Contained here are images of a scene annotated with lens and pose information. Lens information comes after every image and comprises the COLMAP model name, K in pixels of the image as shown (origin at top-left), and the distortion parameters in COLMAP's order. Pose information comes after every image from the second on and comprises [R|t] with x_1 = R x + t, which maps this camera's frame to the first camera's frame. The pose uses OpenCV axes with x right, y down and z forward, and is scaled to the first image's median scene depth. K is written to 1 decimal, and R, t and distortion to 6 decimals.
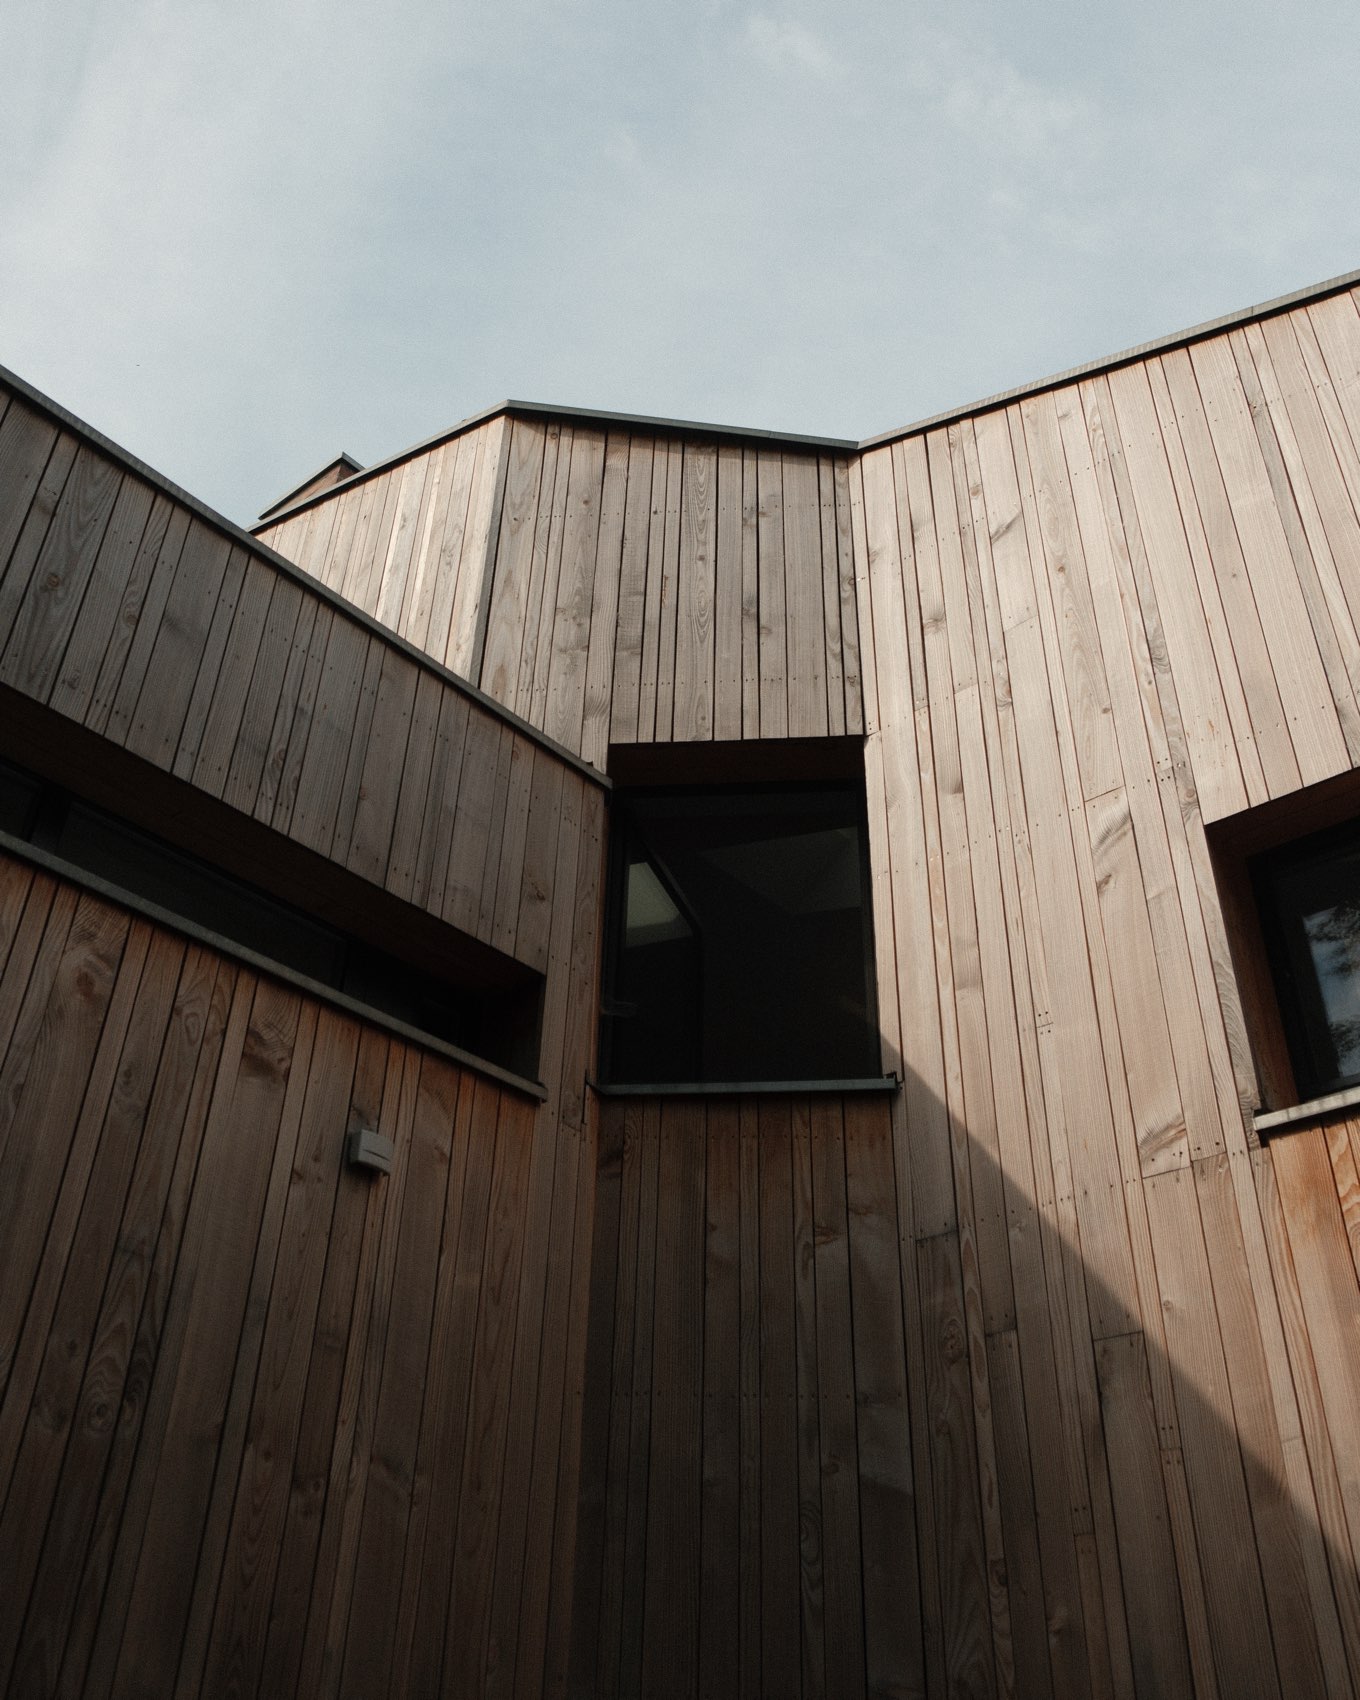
lens RADIAL K [[1547.6, 0, 670.4], [0, 1547.6, 715.2], [0, 0, 1]] dist [-0.039340, 0.001545]
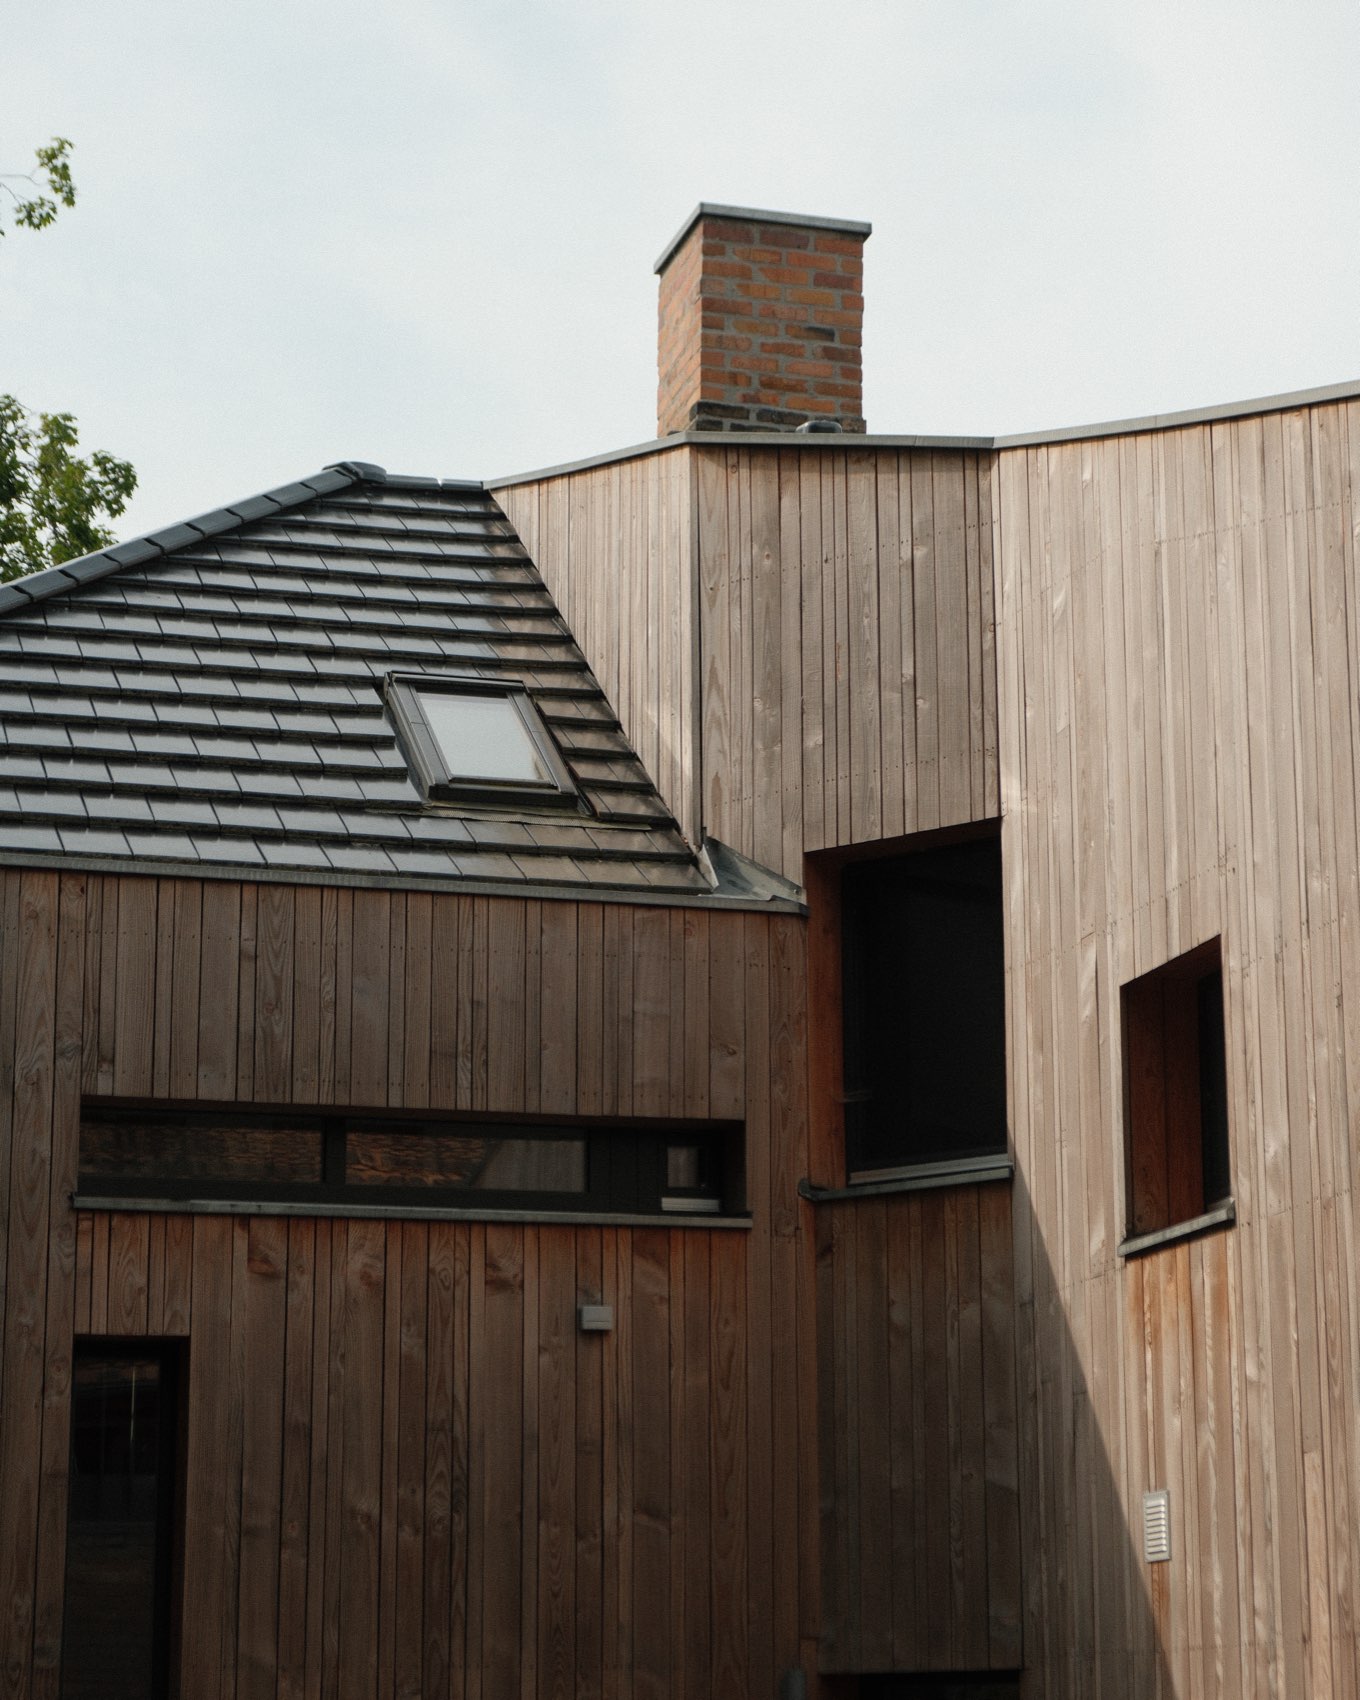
lens RADIAL K [[3820.0, 0, 681.6], [0, 3820.0, 851.2], [0, 0, 1]] dist [0.070784, 0.000000]
pose [[0.828631, -0.152402, -0.538651, 1.623516], [0.361653, 0.880210, 0.307307, -1.019816], [0.427292, -0.449449, 0.784485, -1.375072]]
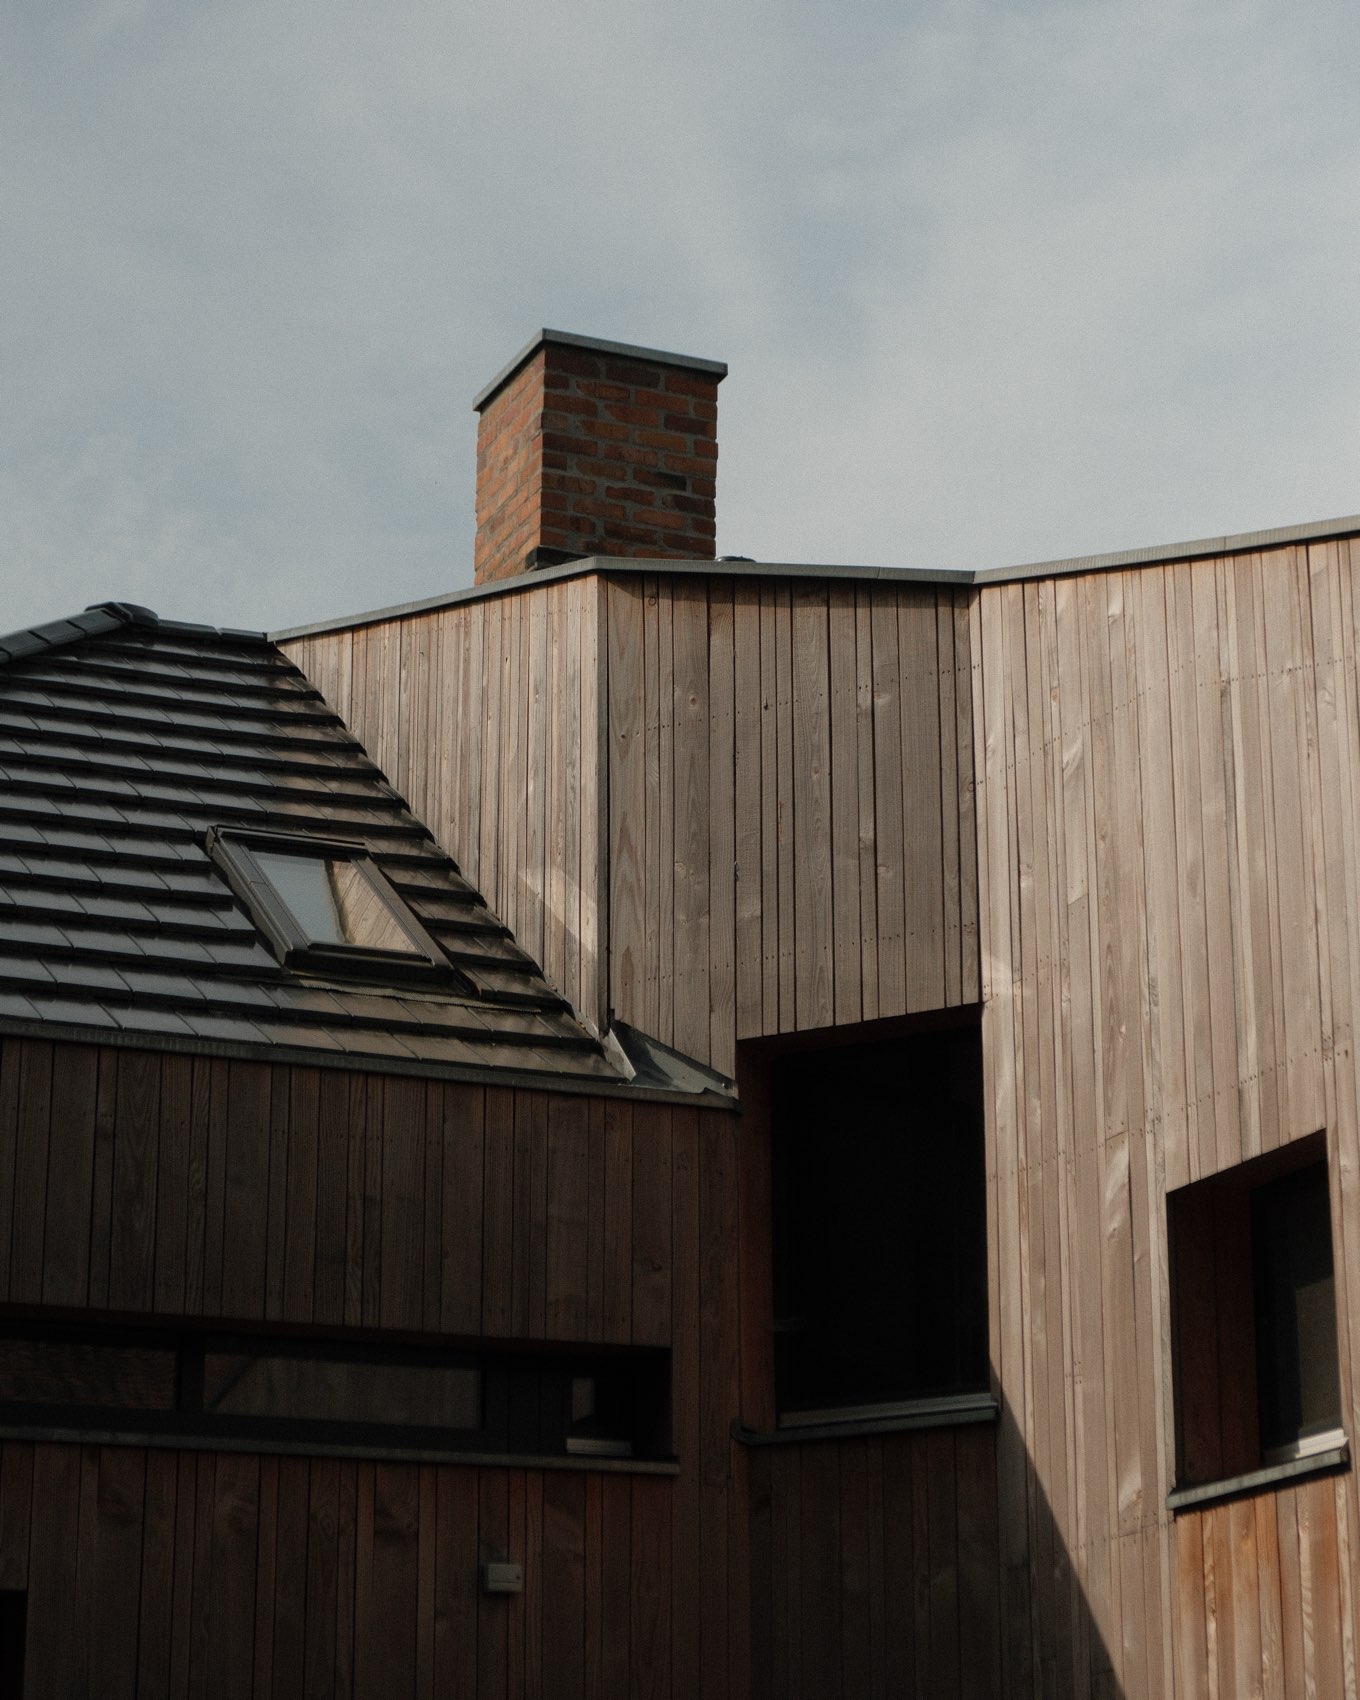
lens RADIAL K [[3984.9, 0, 680.6], [0, 3984.9, 852.8], [0, 0, 1]] dist [0.058171, 0.000000]
pose [[0.897063, -0.155828, -0.413517, 1.153914], [0.290413, 0.913199, 0.285882, -0.958022], [0.333075, -0.376545, 0.864451, -1.277872]]
